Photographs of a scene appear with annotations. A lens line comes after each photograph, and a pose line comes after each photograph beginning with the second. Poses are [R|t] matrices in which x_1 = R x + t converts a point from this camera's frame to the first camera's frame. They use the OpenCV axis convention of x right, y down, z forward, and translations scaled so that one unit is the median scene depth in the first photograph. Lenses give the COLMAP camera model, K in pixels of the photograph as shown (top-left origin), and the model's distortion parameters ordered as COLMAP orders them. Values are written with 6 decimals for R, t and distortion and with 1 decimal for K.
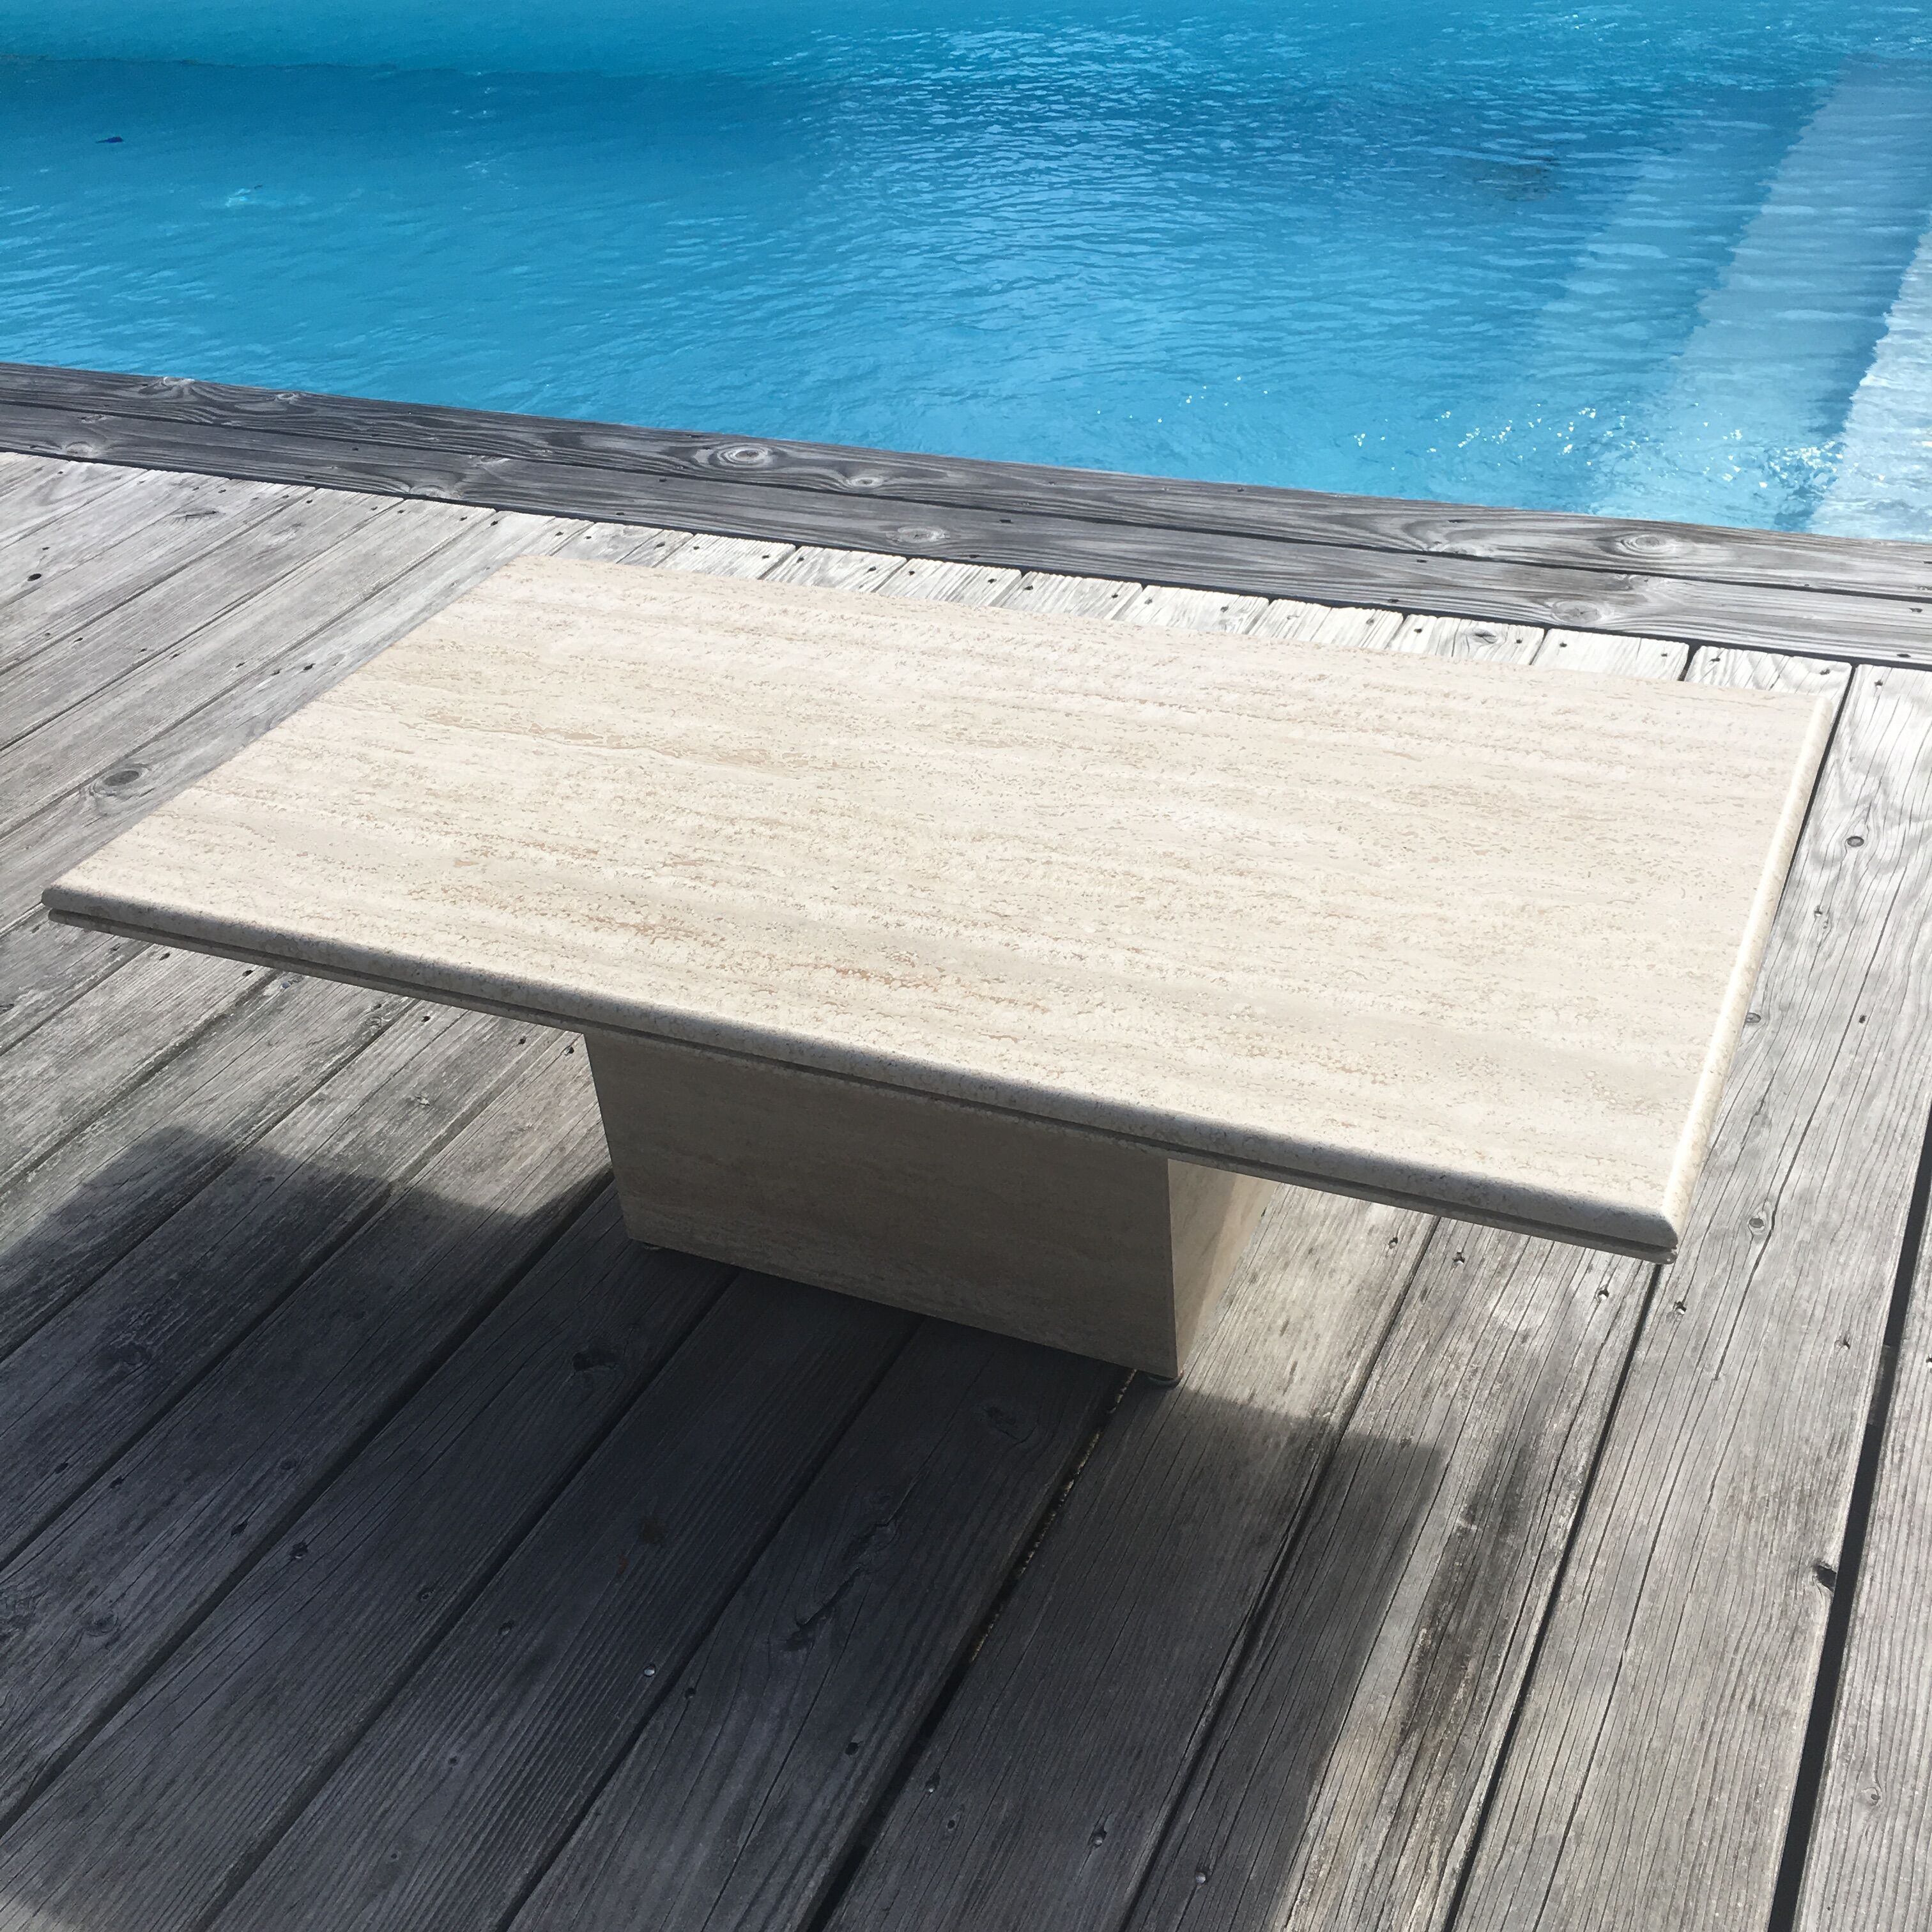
lens RADIAL K [[2186.5, 0, 959.4], [0, 2186.5, 970.2], [0, 0, 1]] dist [0.071269, -0.062561]
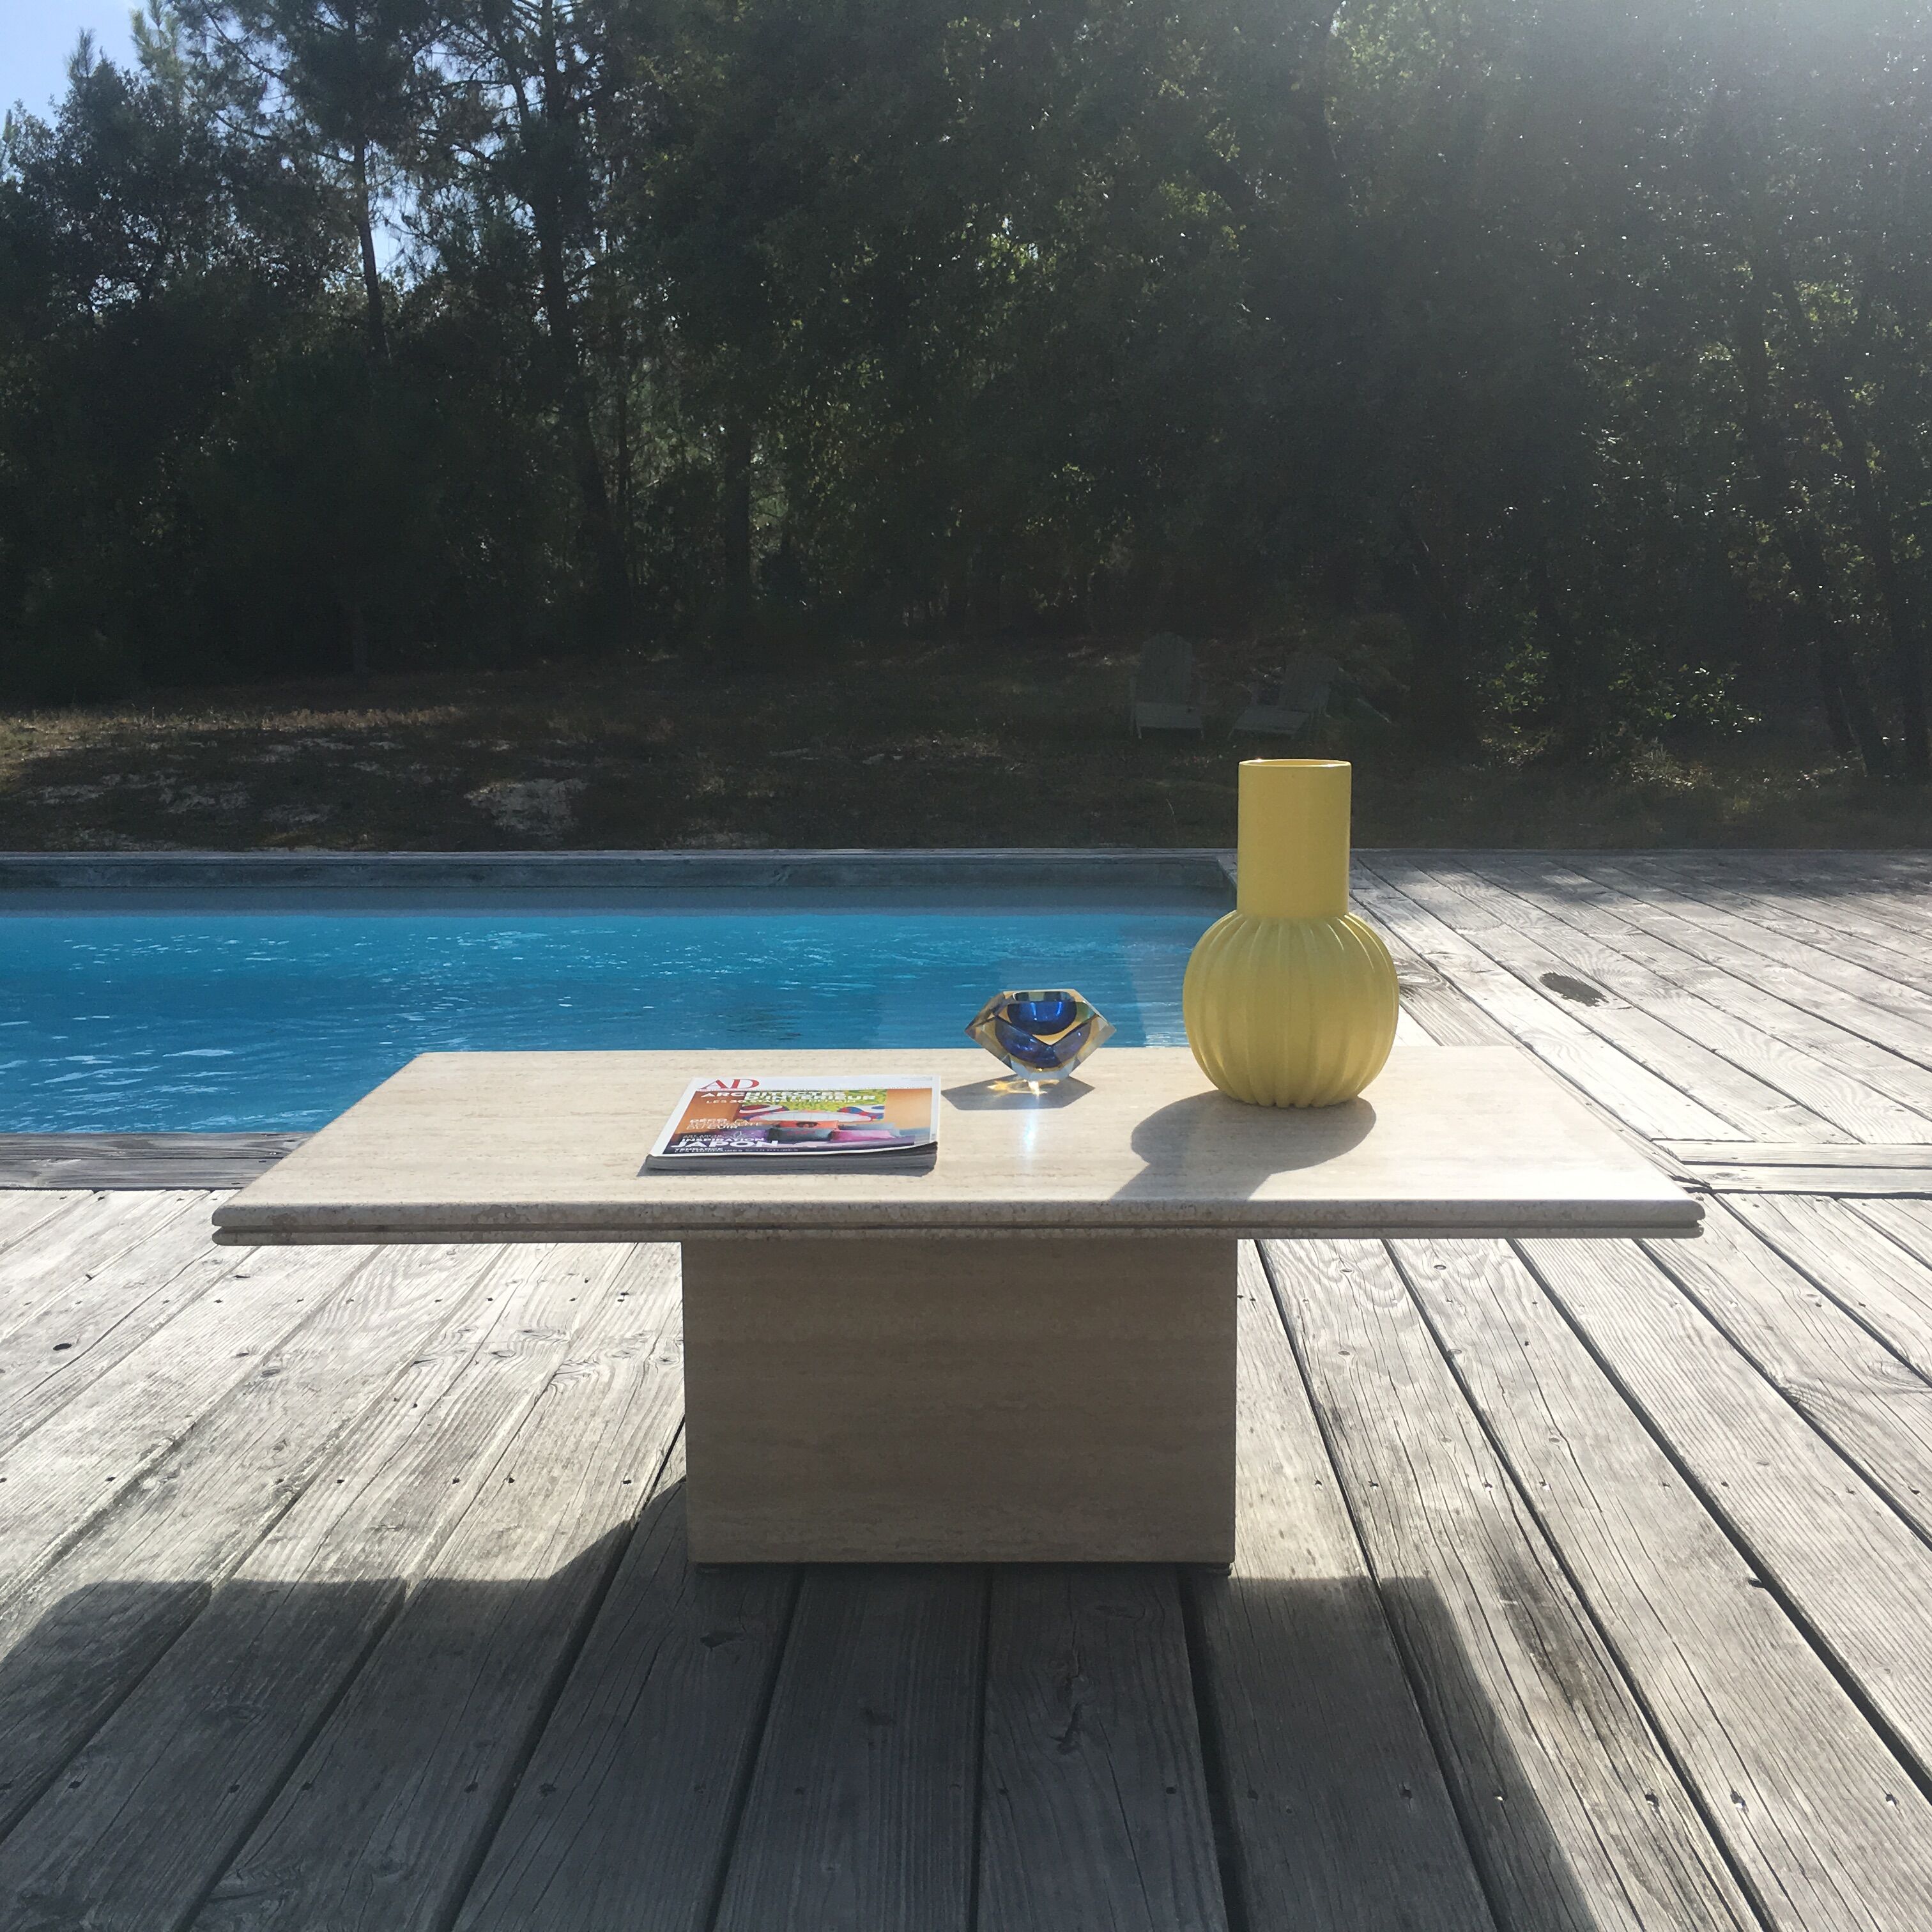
lens RADIAL K [[2193.7, 0, 963.5], [0, 2193.7, 979.0], [0, 0, 1]] dist [0.079641, -0.104676]
pose [[0.911995, 0.013556, 0.409976, -0.515101], [0.165877, 0.901903, -0.398817, 0.343629], [-0.375165, 0.431725, 0.820283, -0.062375]]
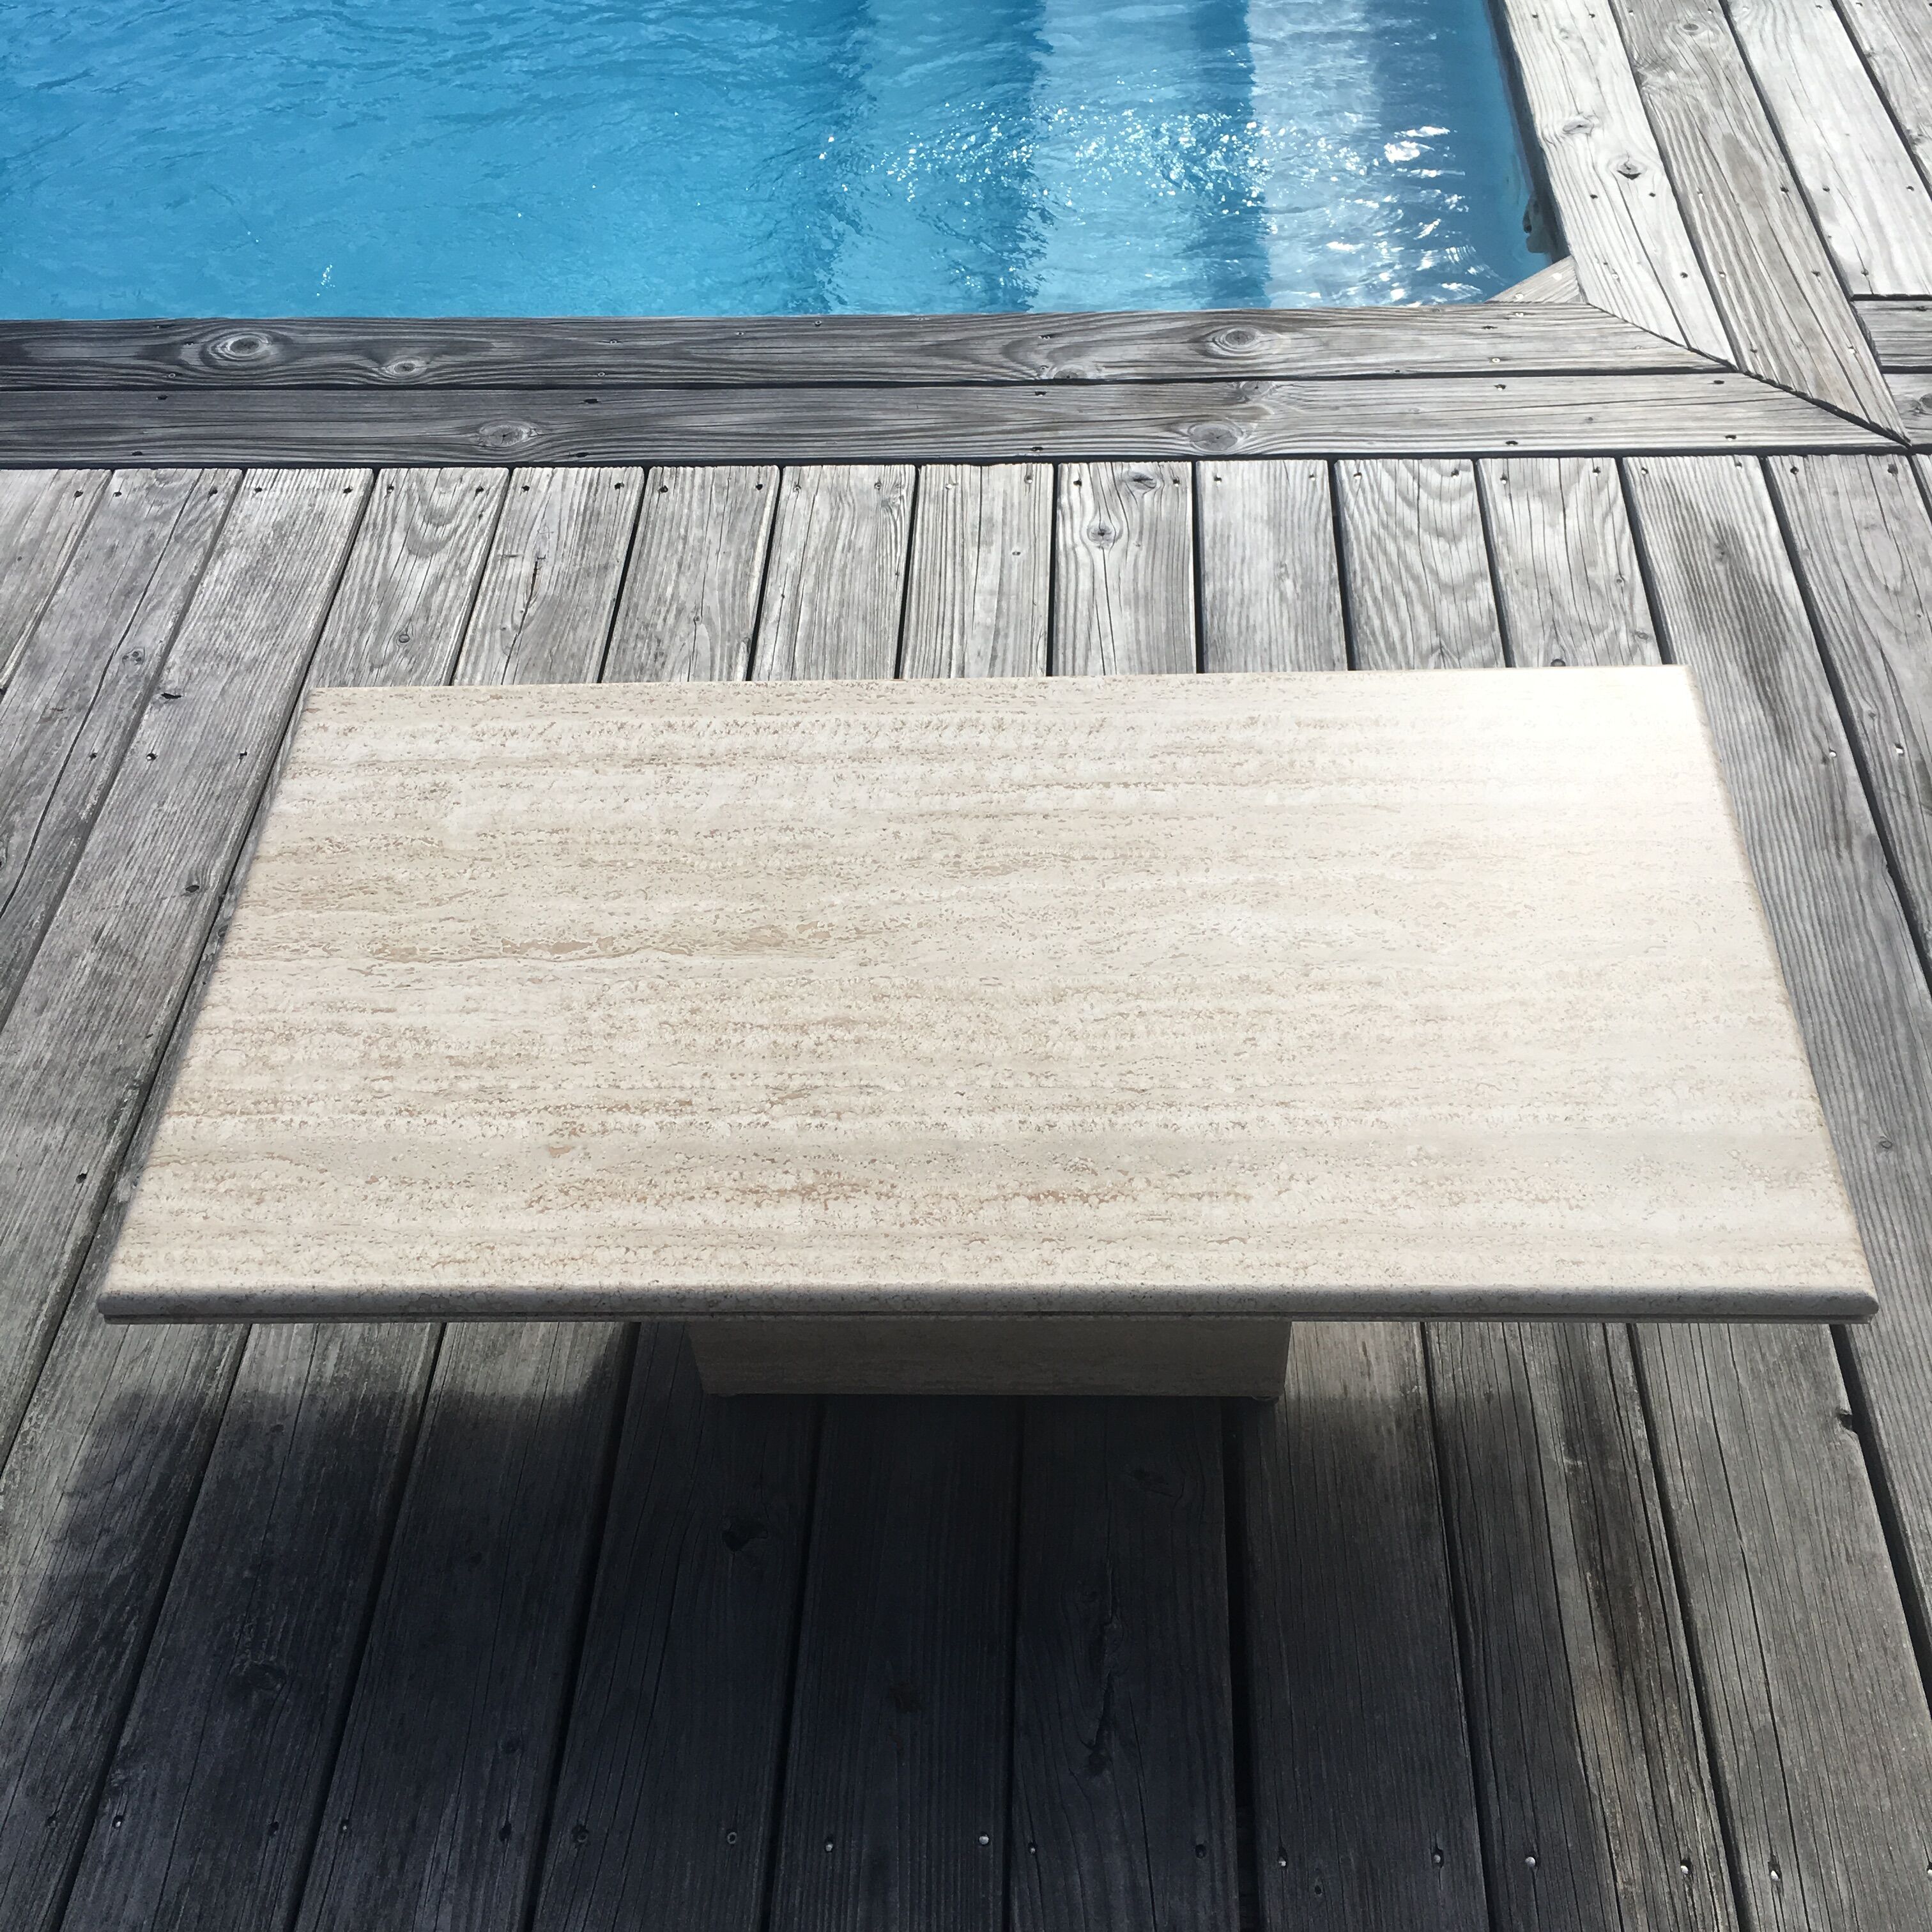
lens RADIAL K [[2186.5, 0, 959.4], [0, 2186.5, 970.2], [0, 0, 1]] dist [0.071269, -0.062561]
pose [[0.919986, -0.260277, 0.293056, -0.314018], [0.190677, 0.950446, 0.245549, -0.315512], [-0.342445, -0.170022, 0.924026, 0.059223]]
